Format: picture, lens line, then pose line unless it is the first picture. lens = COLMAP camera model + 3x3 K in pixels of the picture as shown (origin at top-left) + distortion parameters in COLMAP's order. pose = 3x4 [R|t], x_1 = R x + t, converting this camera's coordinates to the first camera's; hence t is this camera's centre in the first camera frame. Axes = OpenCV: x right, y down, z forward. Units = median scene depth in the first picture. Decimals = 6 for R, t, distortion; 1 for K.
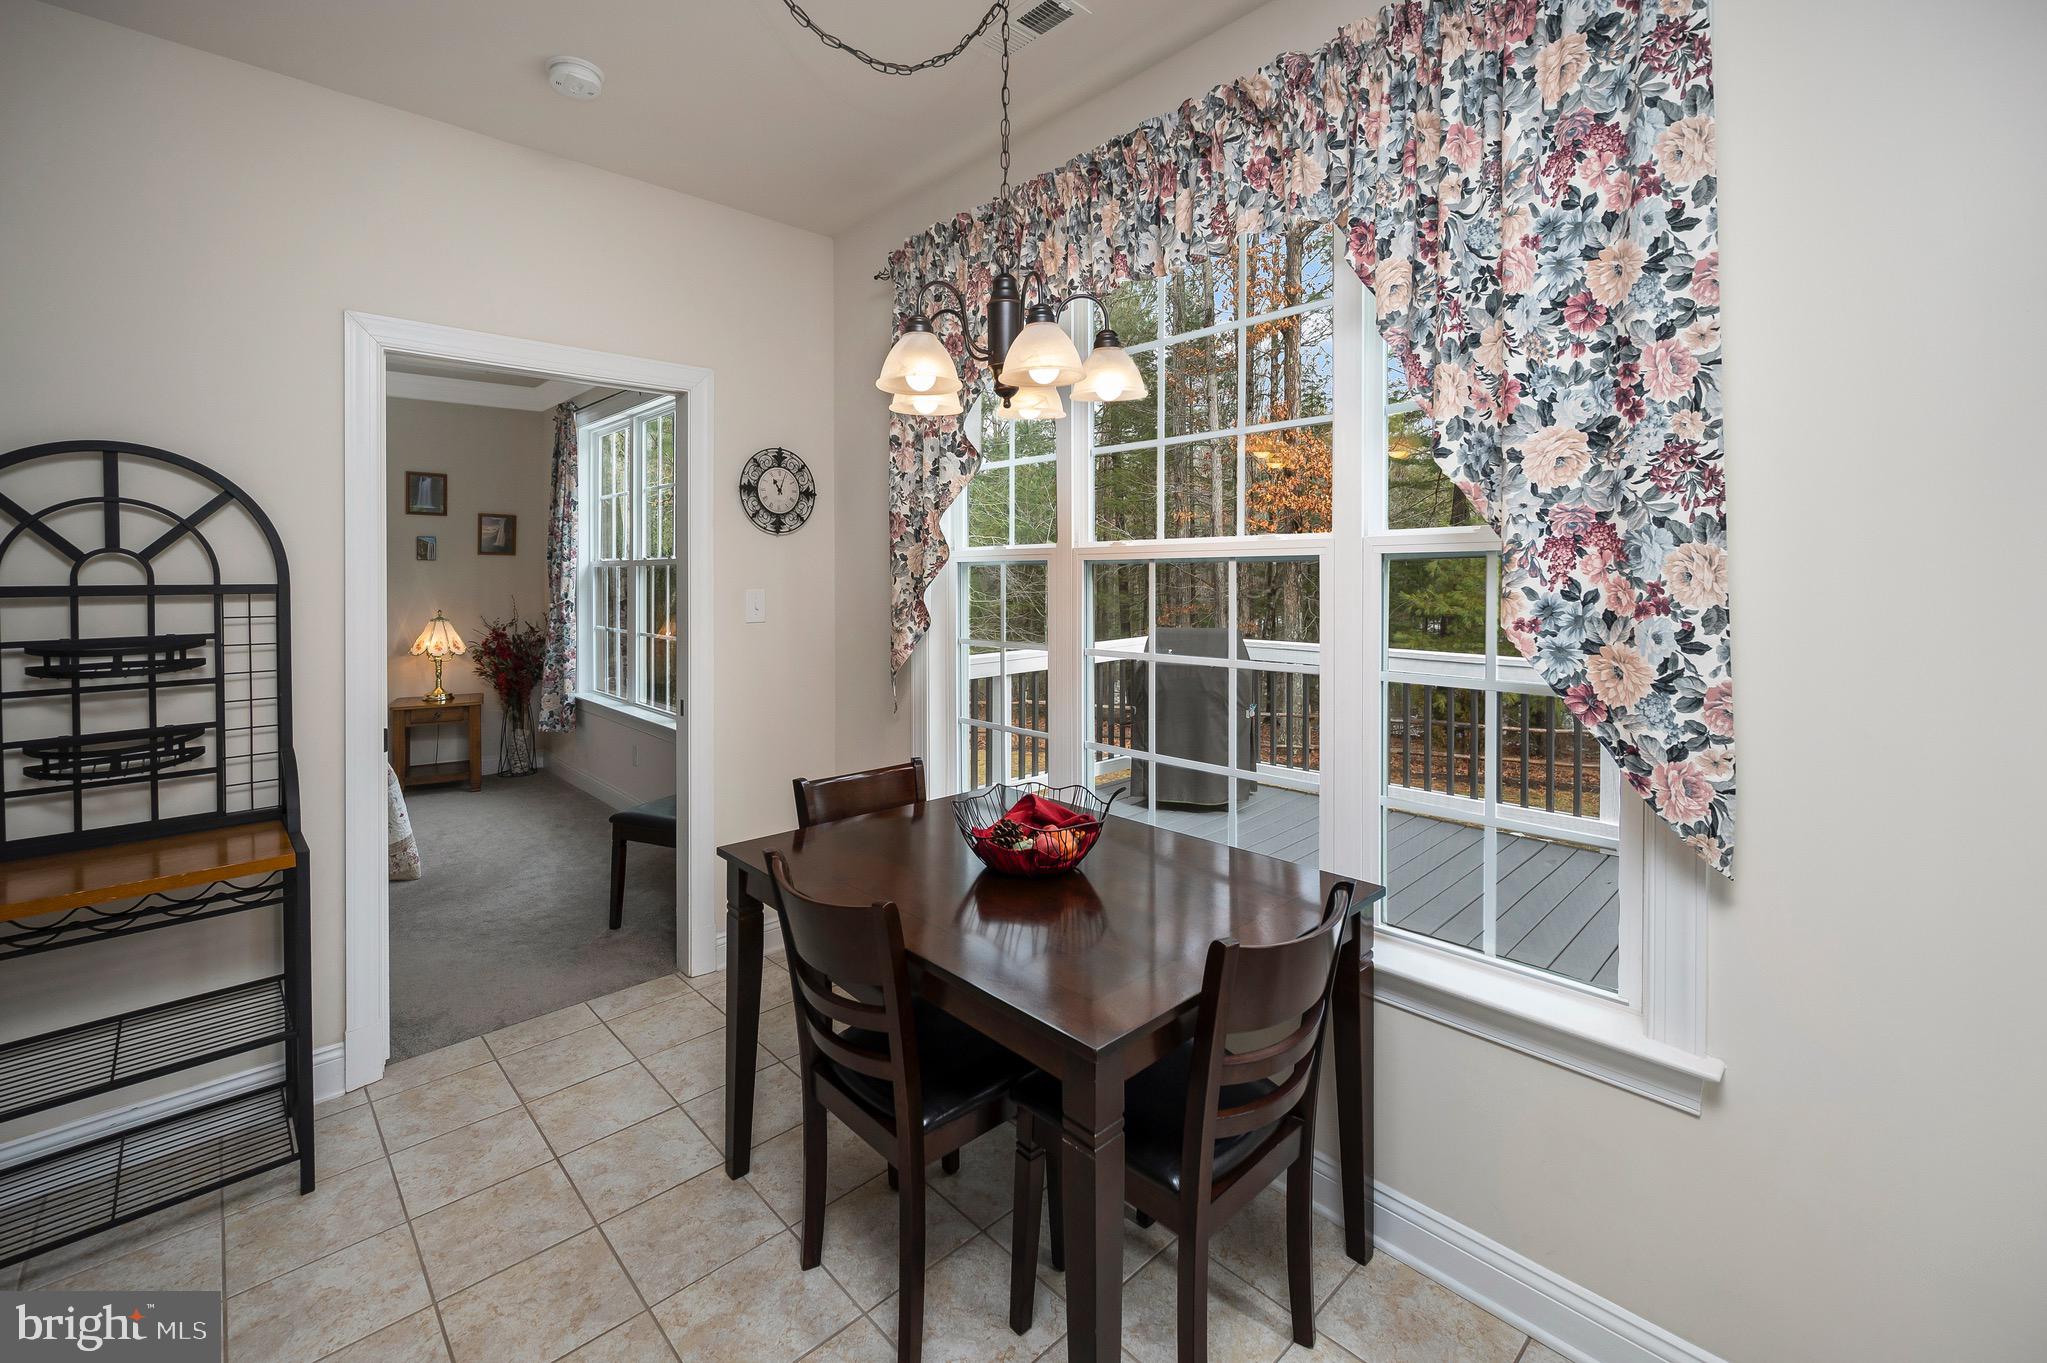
lens RADIAL K [[907.9, 0, 983.3], [0, 907.9, 585.9], [0, 0, 1]] dist [-0.001000, -0.000436]
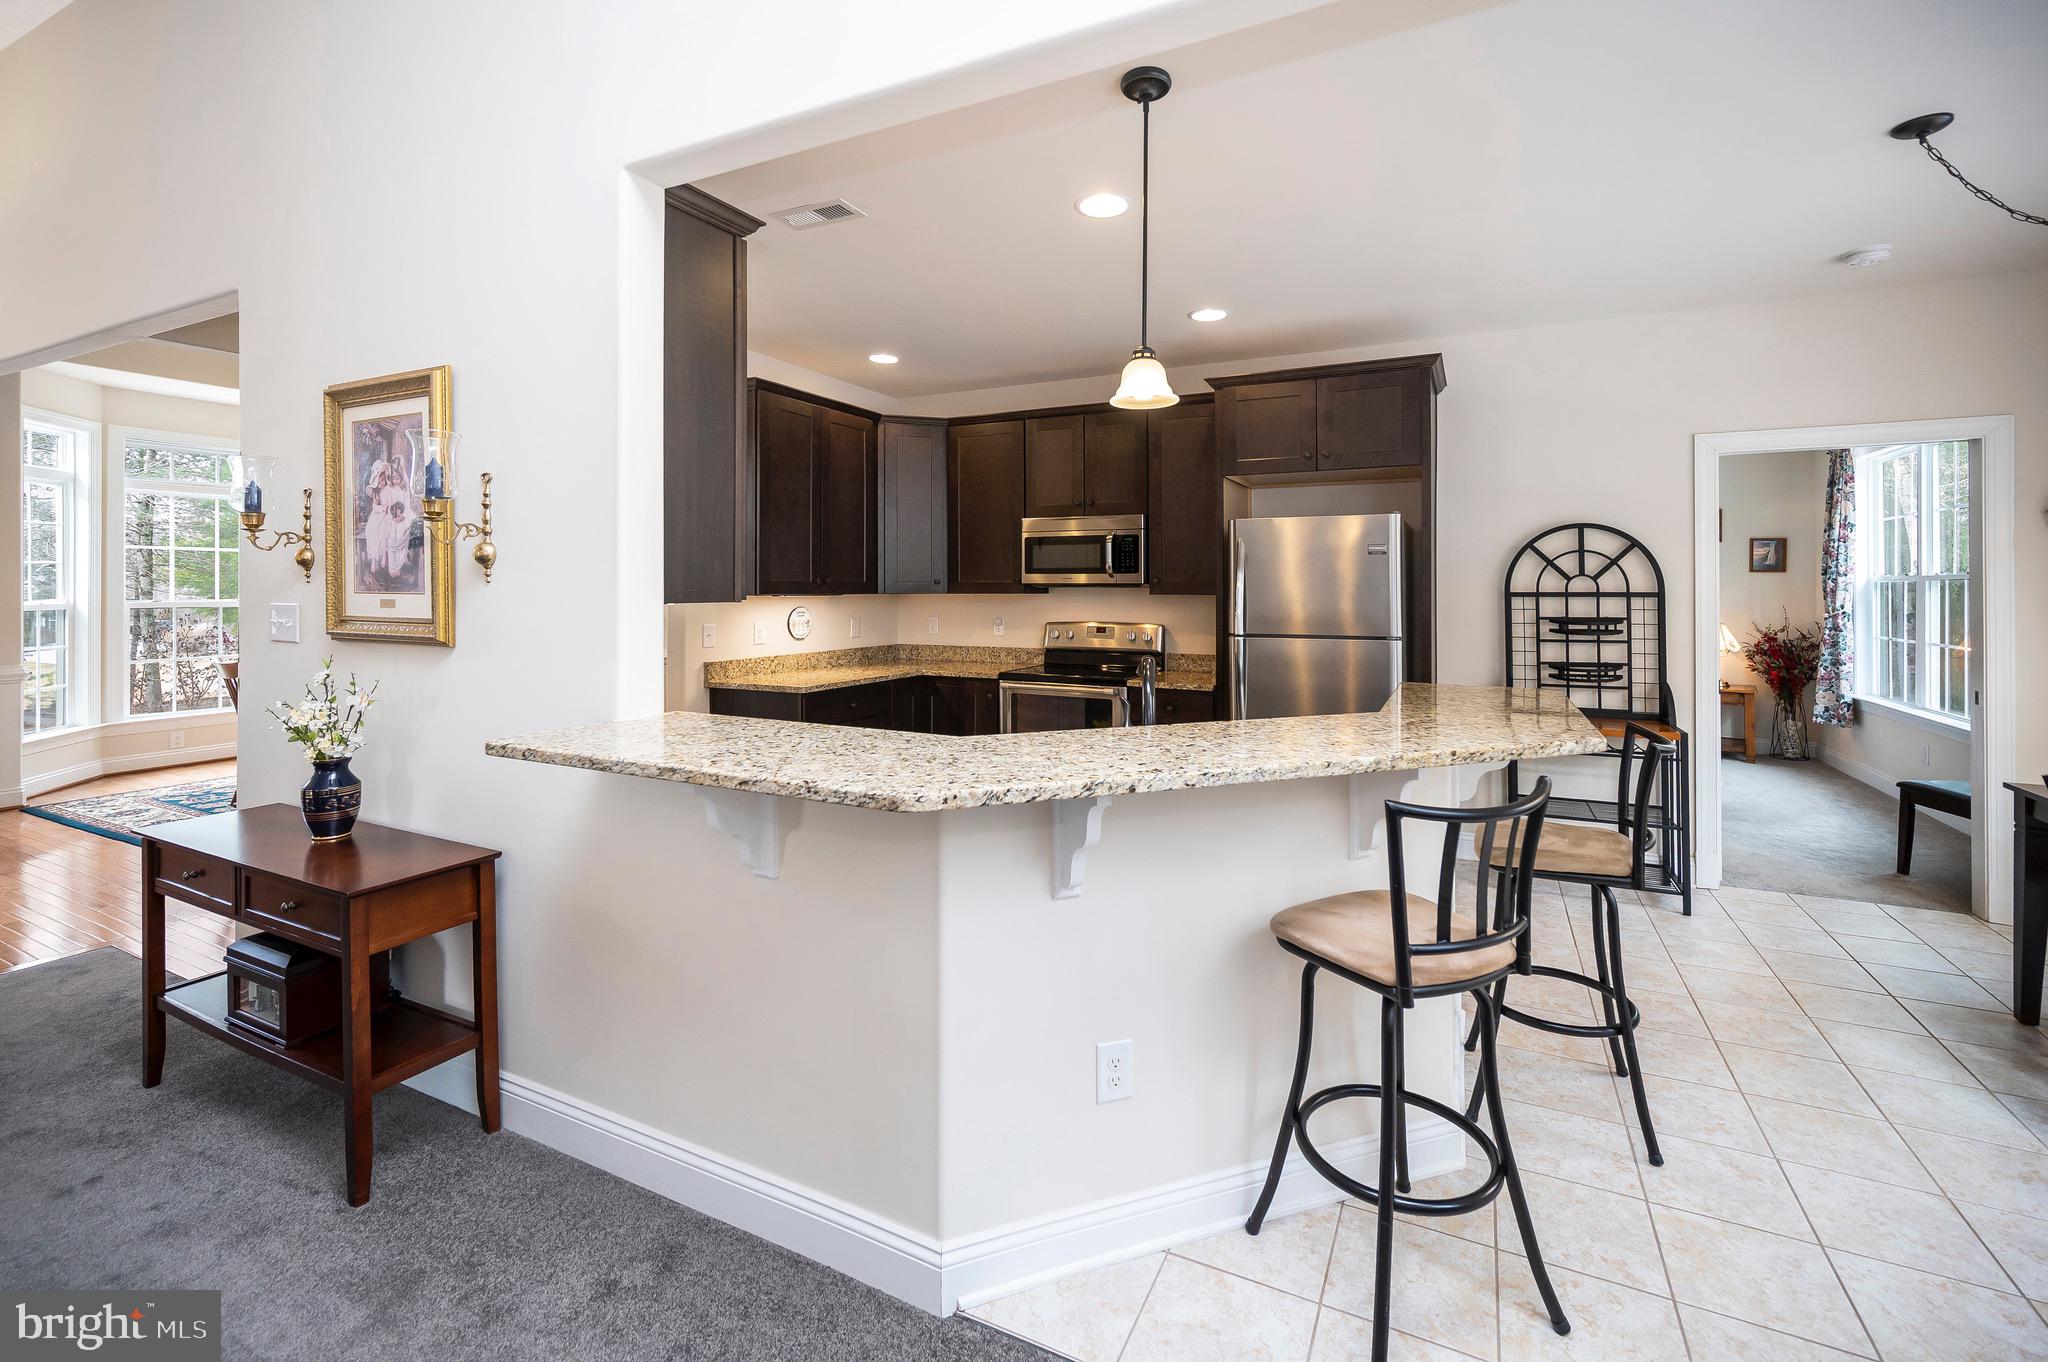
lens RADIAL K [[810.5, 0, 1065.5], [0, 810.5, 576.6], [0, 0, 1]] dist [-0.000125, -0.000098]
pose [[0.379740, -0.012113, -0.925014, 0.310312], [-0.015319, 0.999695, -0.019379, 0.020297], [0.924966, 0.021529, 0.379439, -0.803909]]
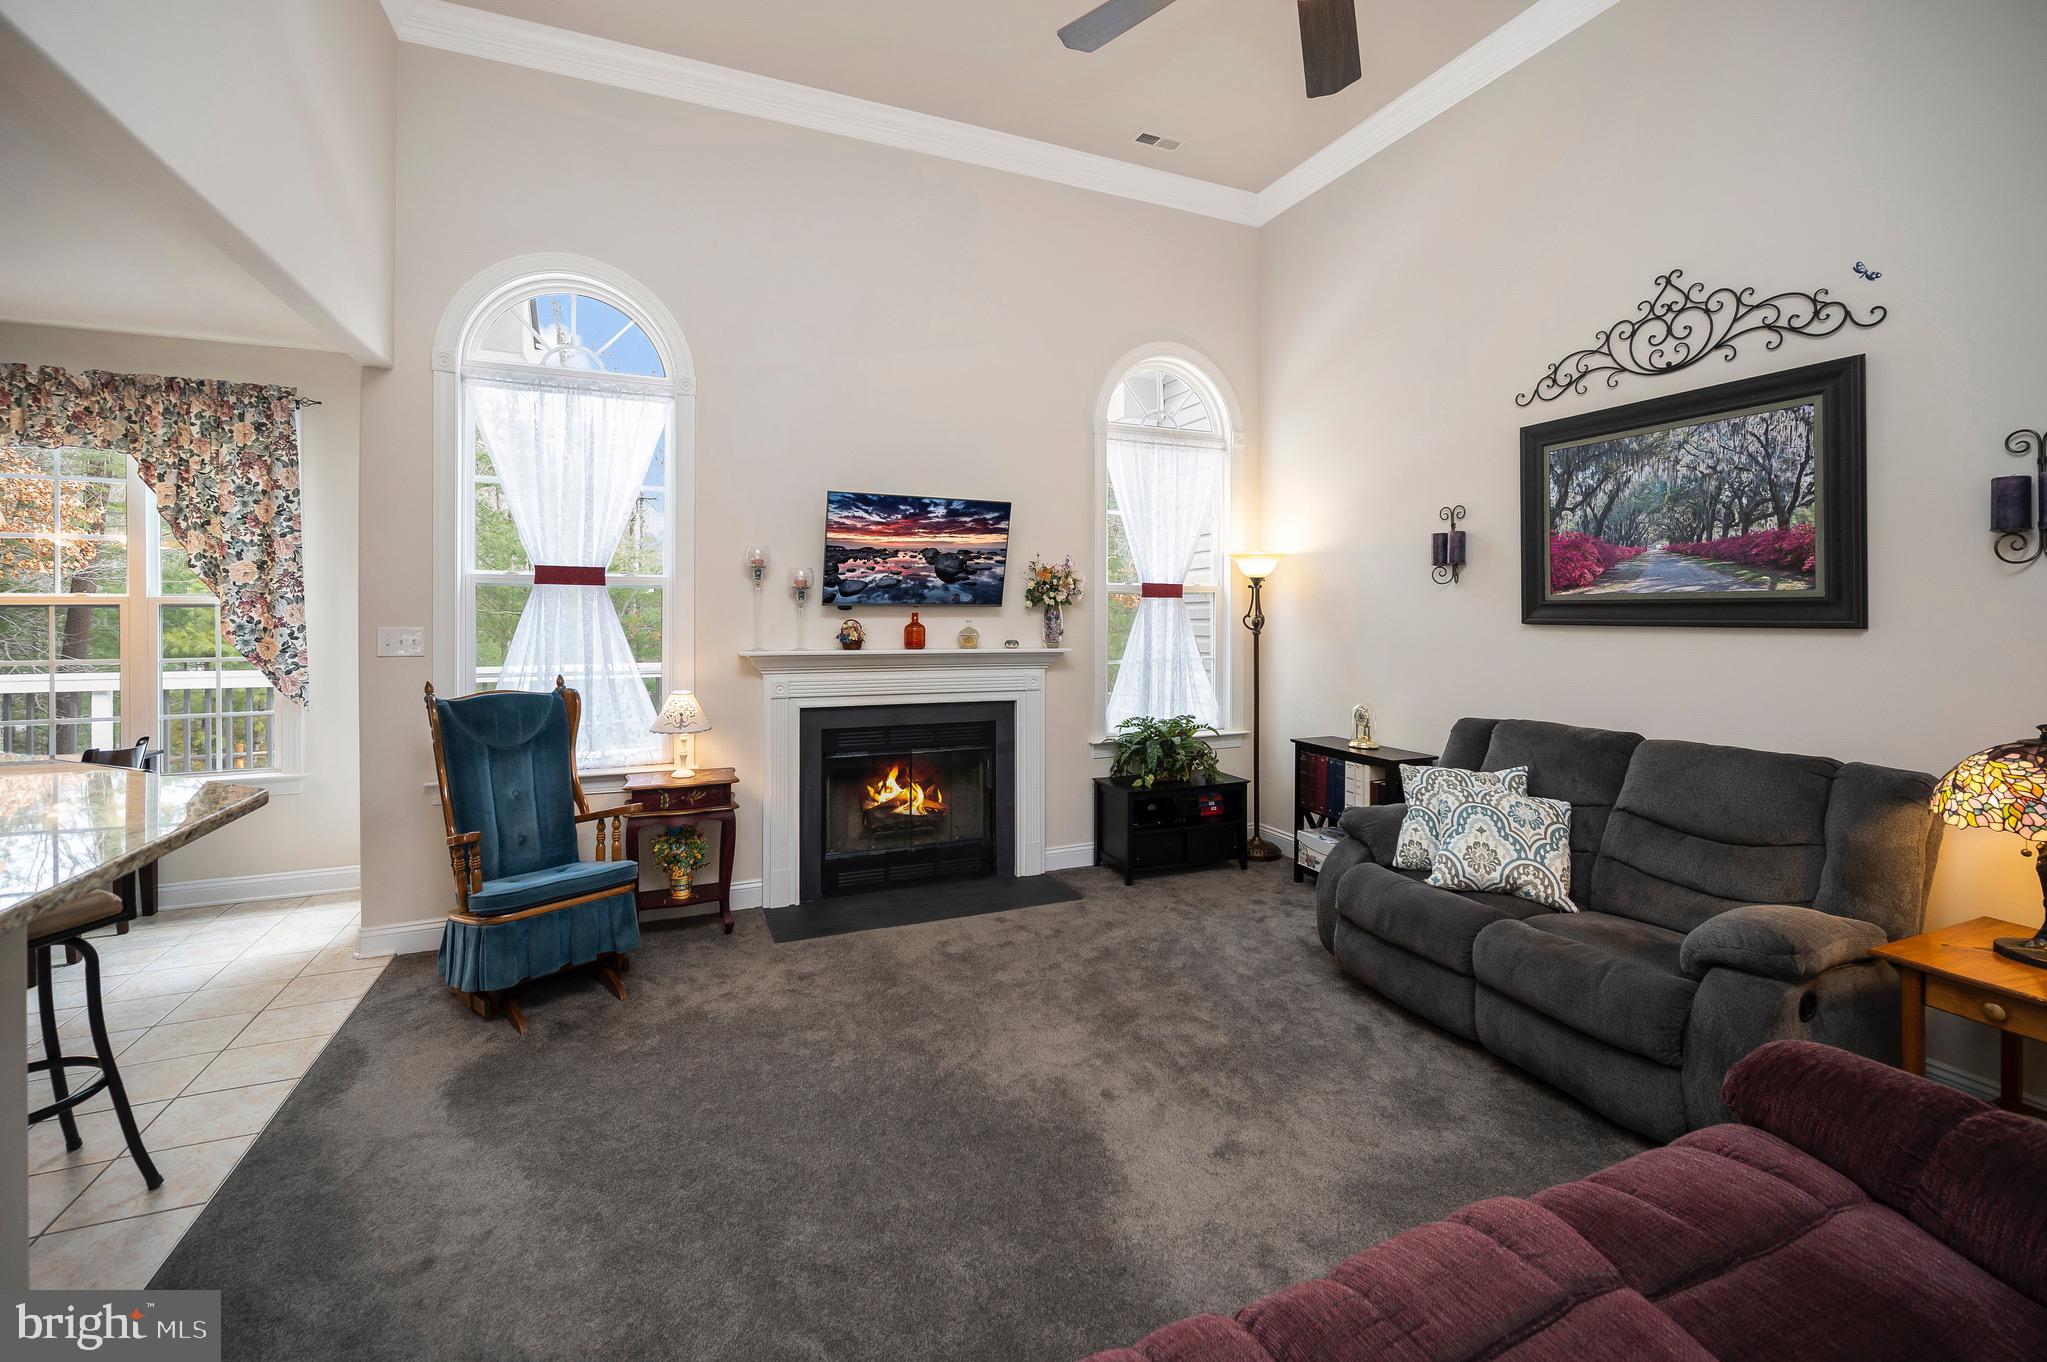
lens RADIAL K [[849.0, 0, 1029.4], [0, 849.0, 612.2], [0, 0, 1]] dist [0.013365, -0.000372]
pose [[0.358923, -0.000492, 0.933367, -0.707656], [0.010561, 0.999938, -0.003534, 0.011277], [-0.933308, 0.011126, 0.358906, -1.614423]]
